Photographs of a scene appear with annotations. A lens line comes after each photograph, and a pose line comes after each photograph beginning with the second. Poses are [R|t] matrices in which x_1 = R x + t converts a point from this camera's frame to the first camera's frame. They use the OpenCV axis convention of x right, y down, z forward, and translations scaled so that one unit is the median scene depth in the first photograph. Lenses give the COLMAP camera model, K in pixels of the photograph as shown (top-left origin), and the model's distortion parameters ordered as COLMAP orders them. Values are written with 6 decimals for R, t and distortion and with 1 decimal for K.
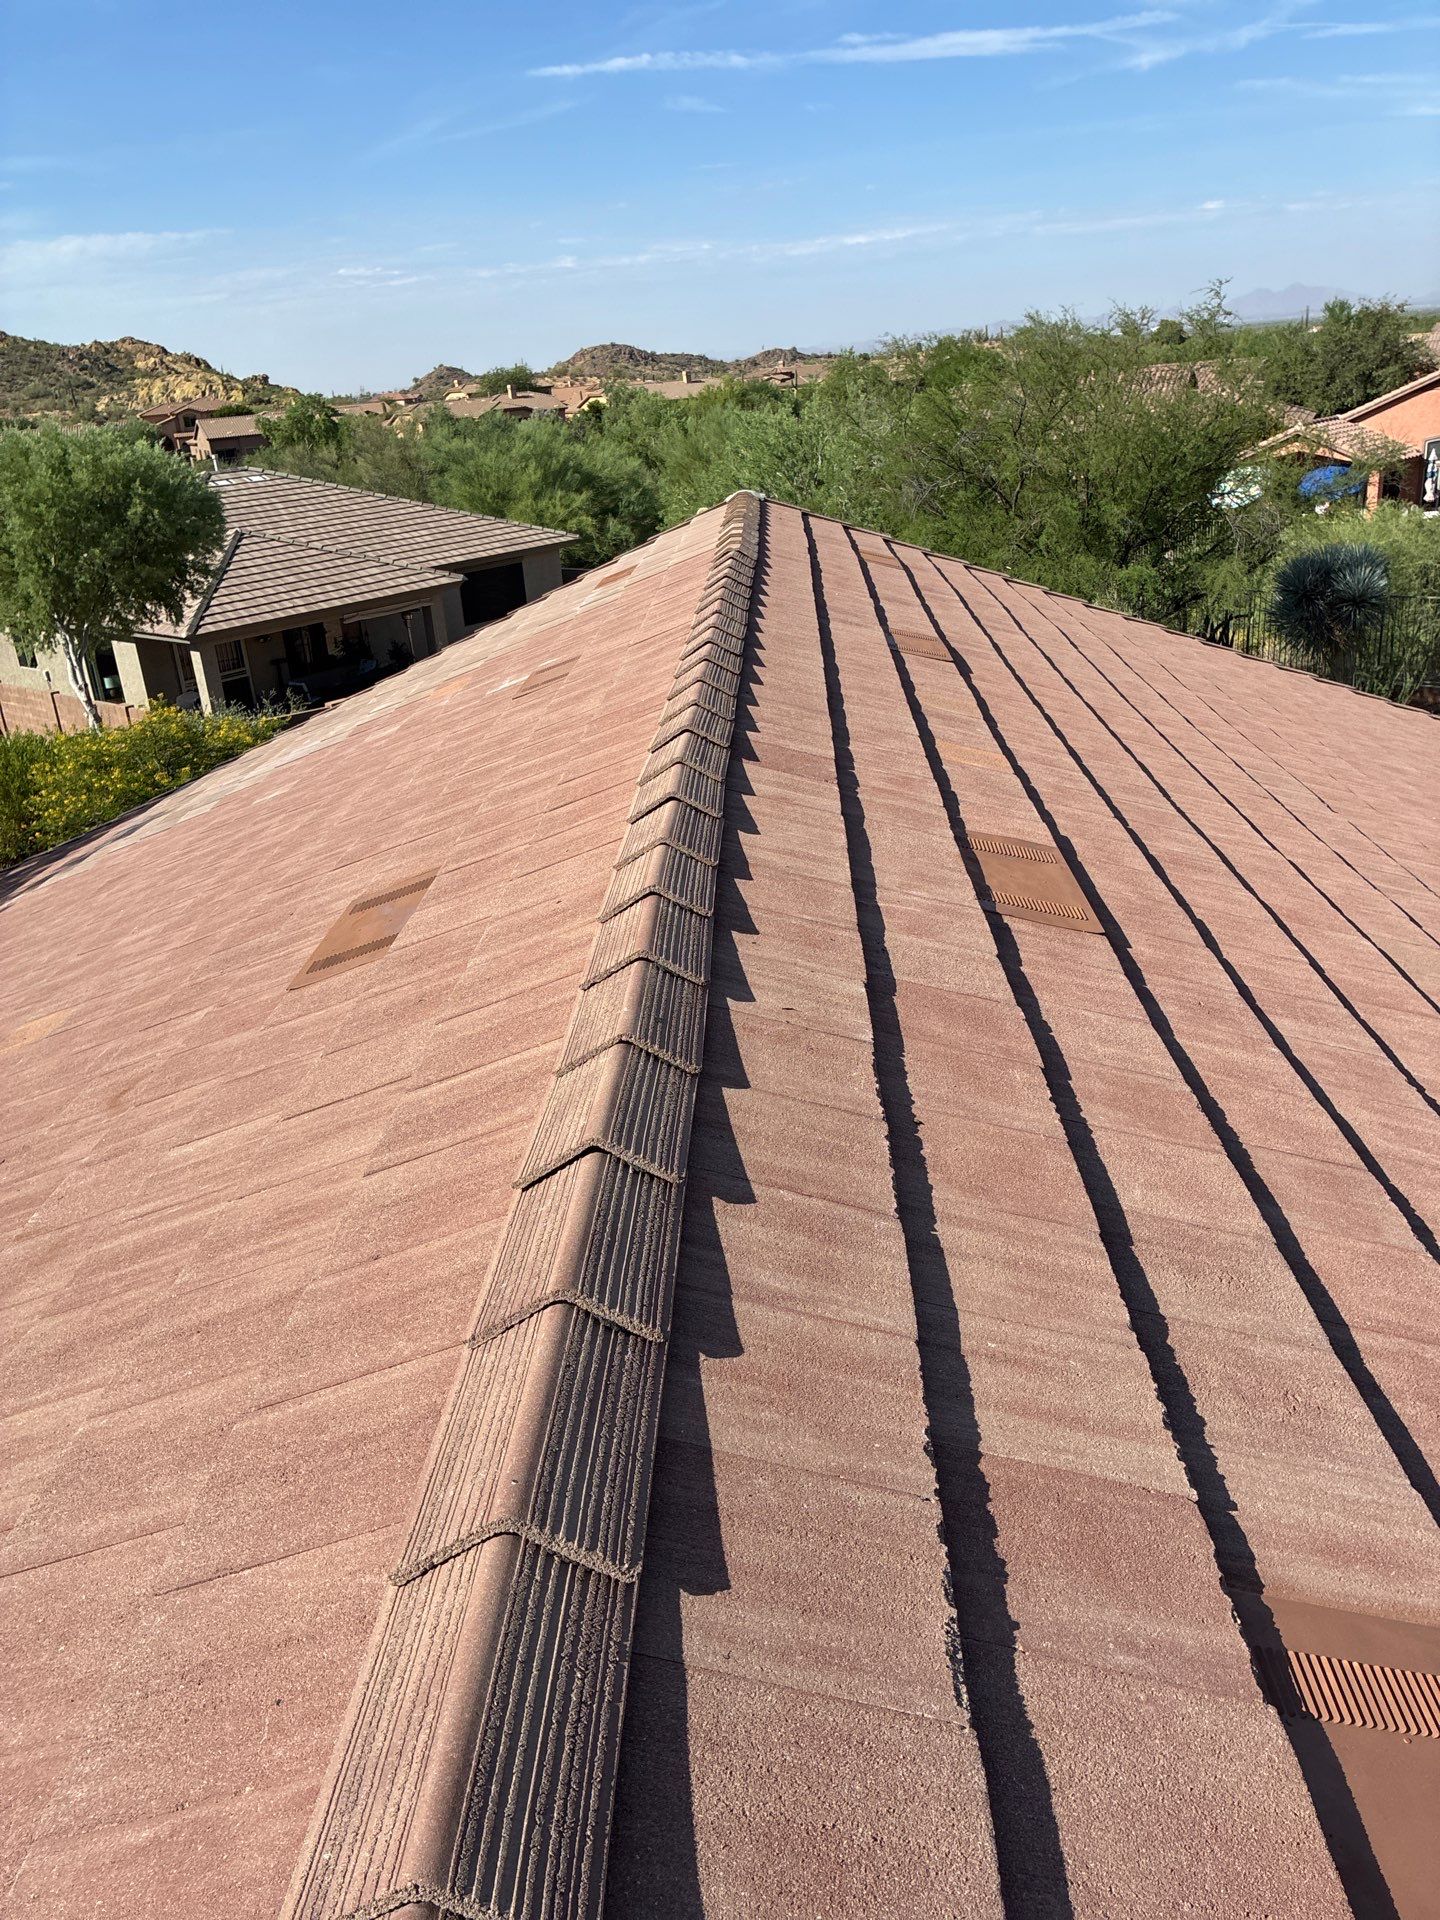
lens RADIAL K [[1459.3, 0, 716.4], [0, 1459.3, 939.6], [0, 0, 1]] dist [0.040445, -0.053289]
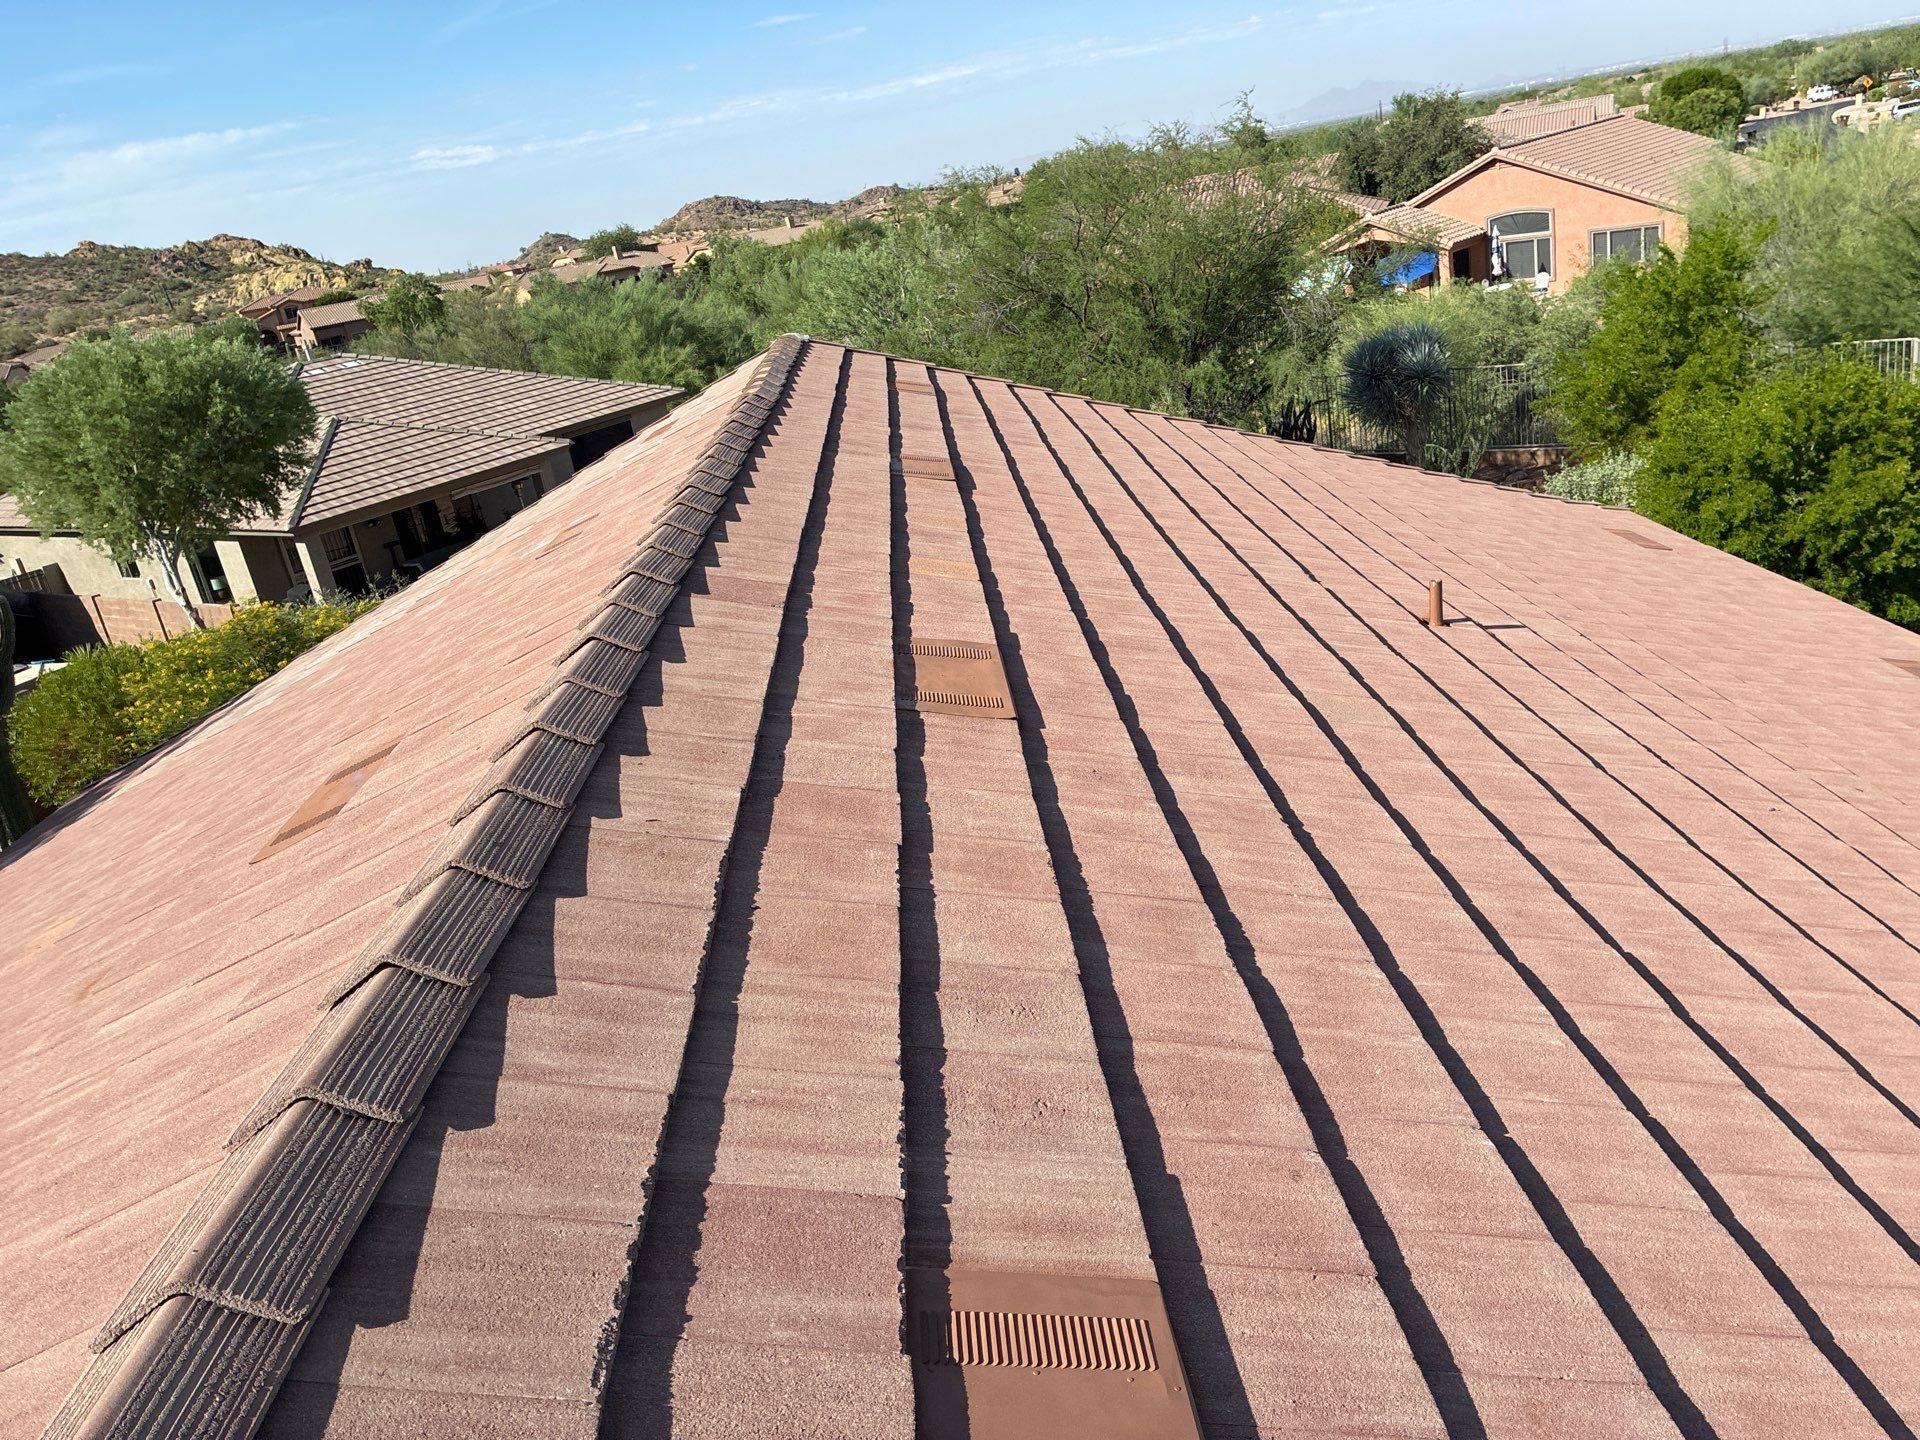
lens RADIAL K [[1459.3, 0, 981.3], [0, 1459.3, 700.4], [0, 0, 1]] dist [0.040445, -0.053289]
pose [[0.990913, -0.115272, 0.069312, 0.174194], [0.118254, 0.992154, -0.040572, 0.024690], [-0.064092, 0.048400, 0.996770, -0.080561]]
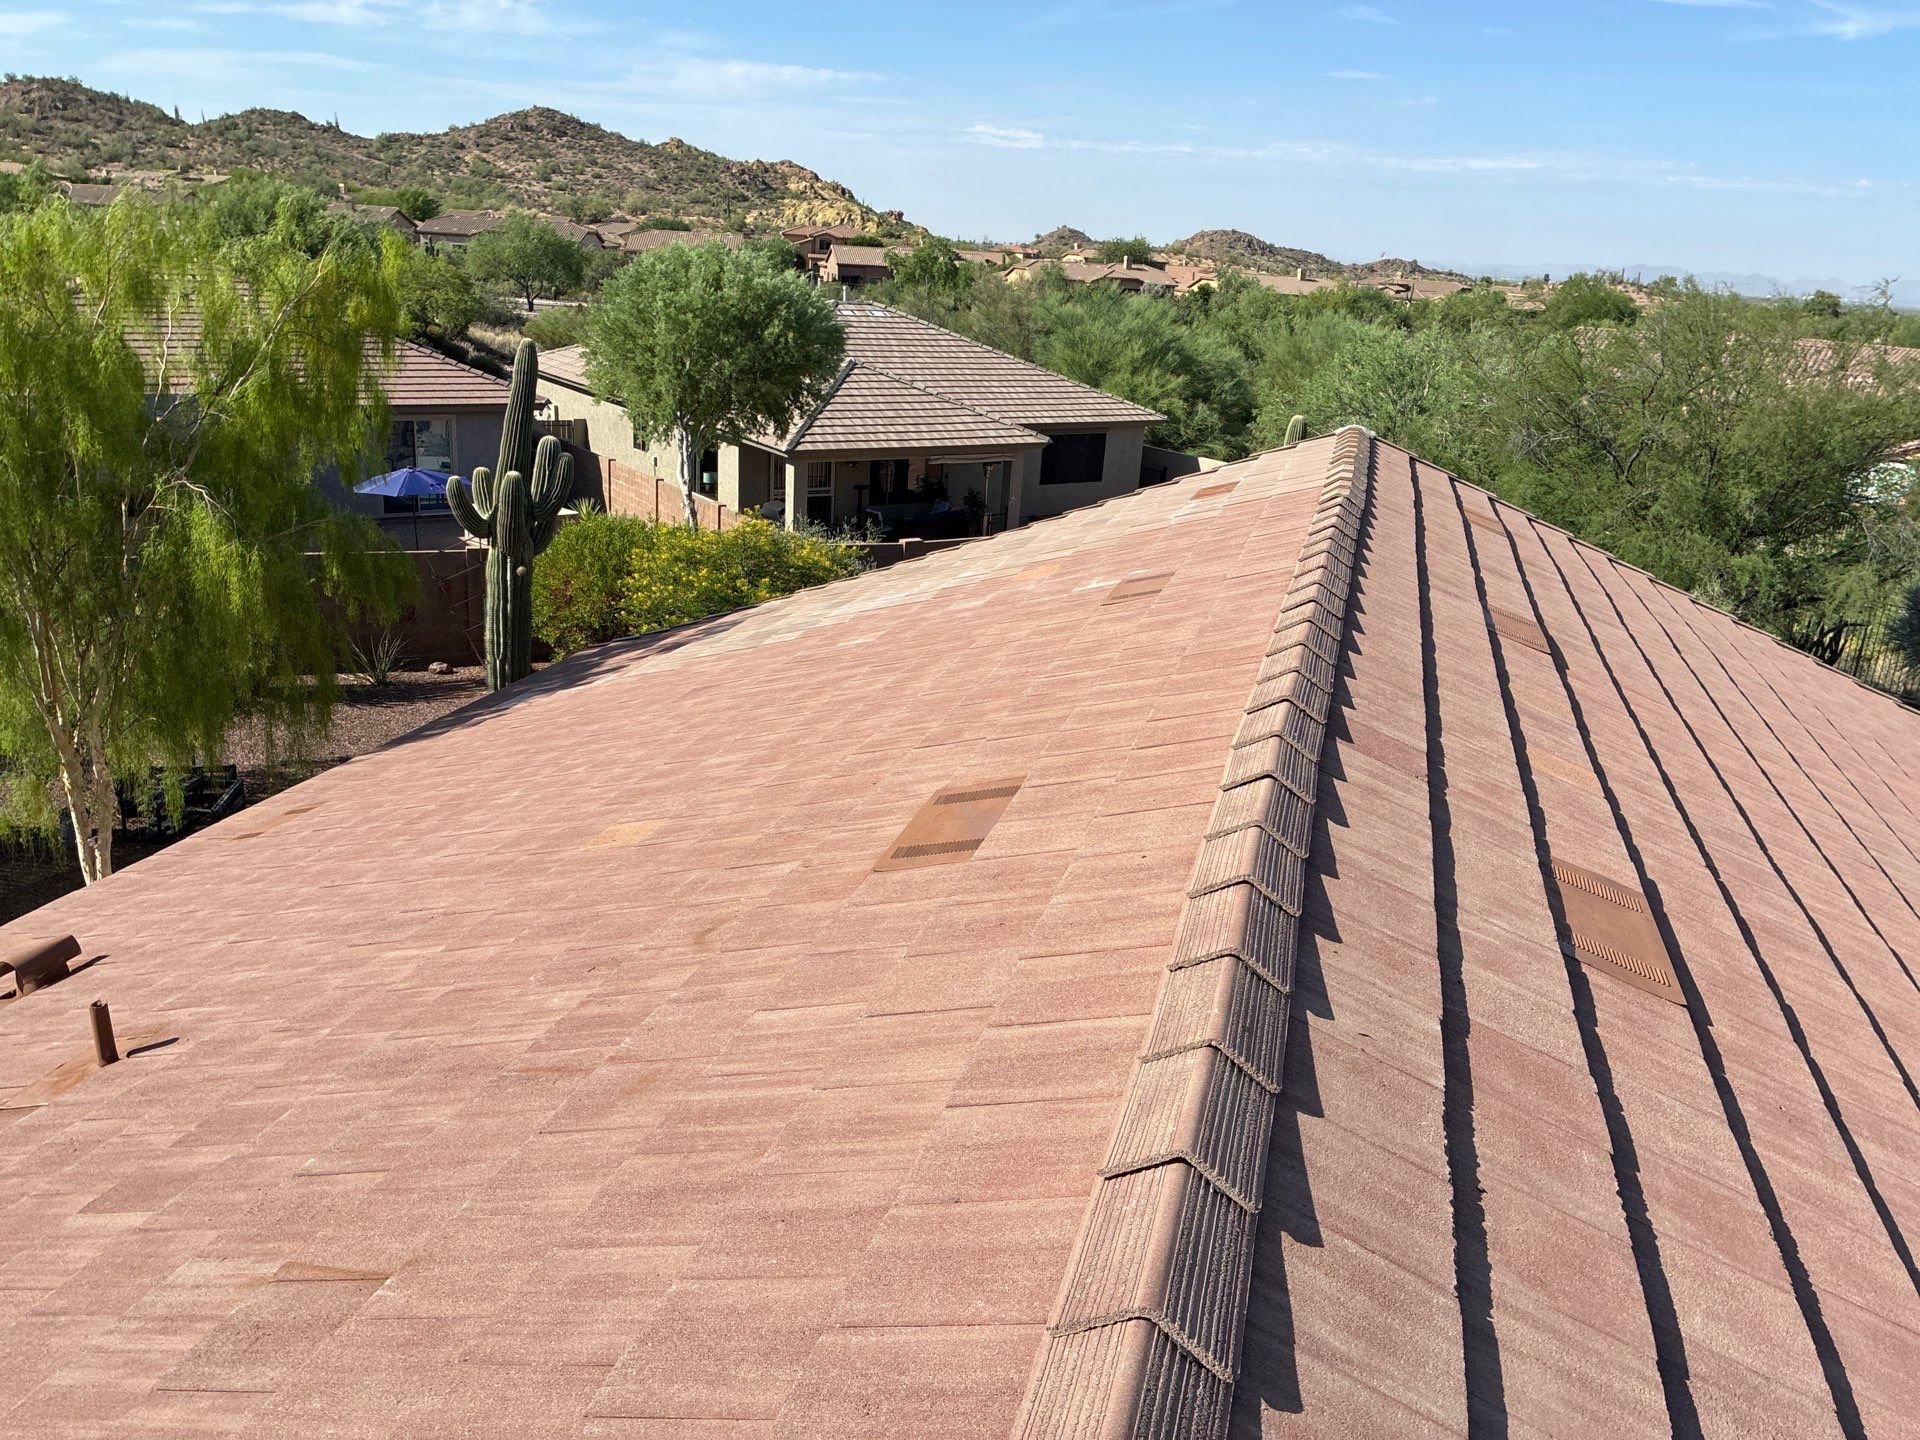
lens RADIAL K [[1459.3, 0, 967.3], [0, 1459.3, 707.5], [0, 0, 1]] dist [0.040445, -0.053289]
pose [[0.962618, 0.203368, -0.178910, -0.062227], [-0.214371, 0.975748, -0.044277, -0.054308], [0.165566, 0.080975, 0.982869, -0.053802]]
